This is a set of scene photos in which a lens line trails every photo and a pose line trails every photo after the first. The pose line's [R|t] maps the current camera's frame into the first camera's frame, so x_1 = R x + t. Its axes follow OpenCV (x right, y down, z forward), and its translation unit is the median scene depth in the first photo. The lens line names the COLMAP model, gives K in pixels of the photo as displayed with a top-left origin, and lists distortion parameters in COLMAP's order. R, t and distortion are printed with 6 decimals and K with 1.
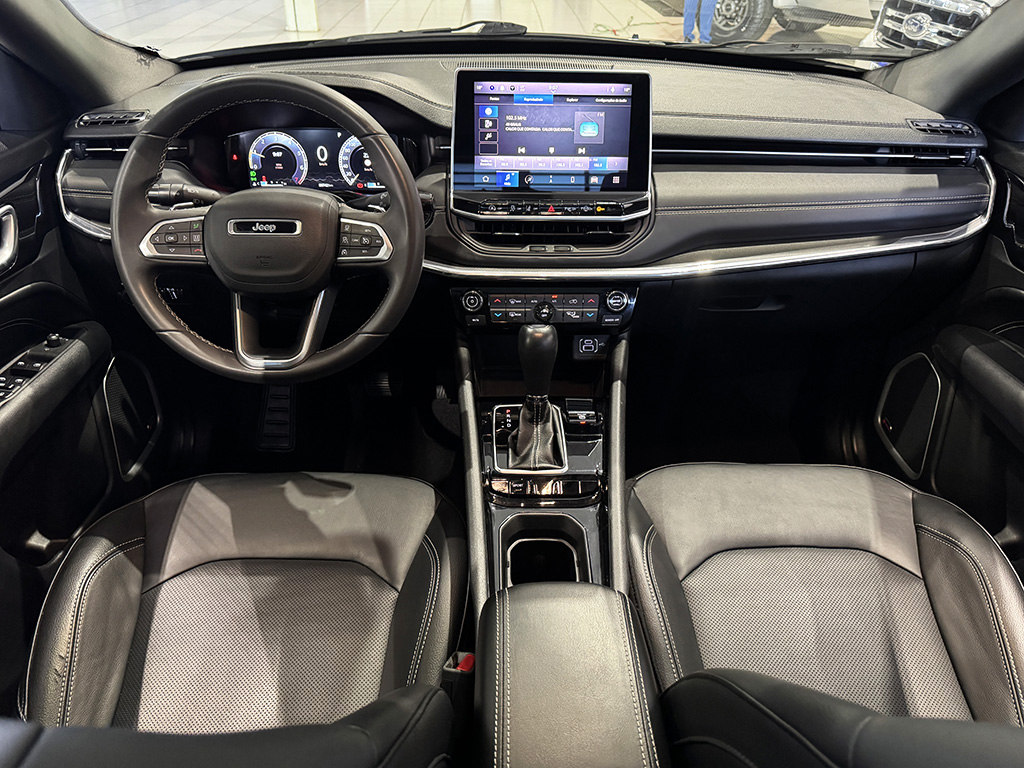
lens RADIAL K [[739.1, 0, 518.9], [0, 739.1, 392.2], [0, 0, 1]] dist [0.046854, -0.074434]
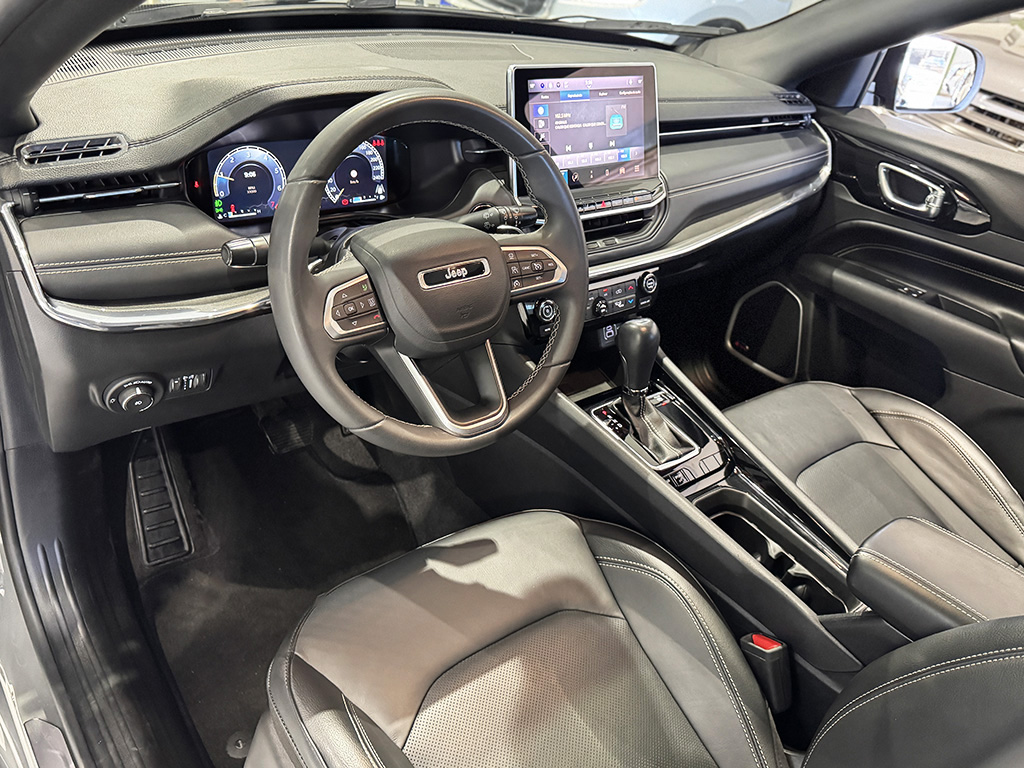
lens RADIAL K [[804.6, 0, 517.3], [0, 804.6, 390.8], [0, 0, 1]] dist [0.041637, -0.021665]
pose [[0.789899, -0.251203, 0.559425, -0.707226], [0.225580, 0.967312, 0.115845, -0.154696], [-0.570240, 0.034689, 0.820746, 0.181200]]
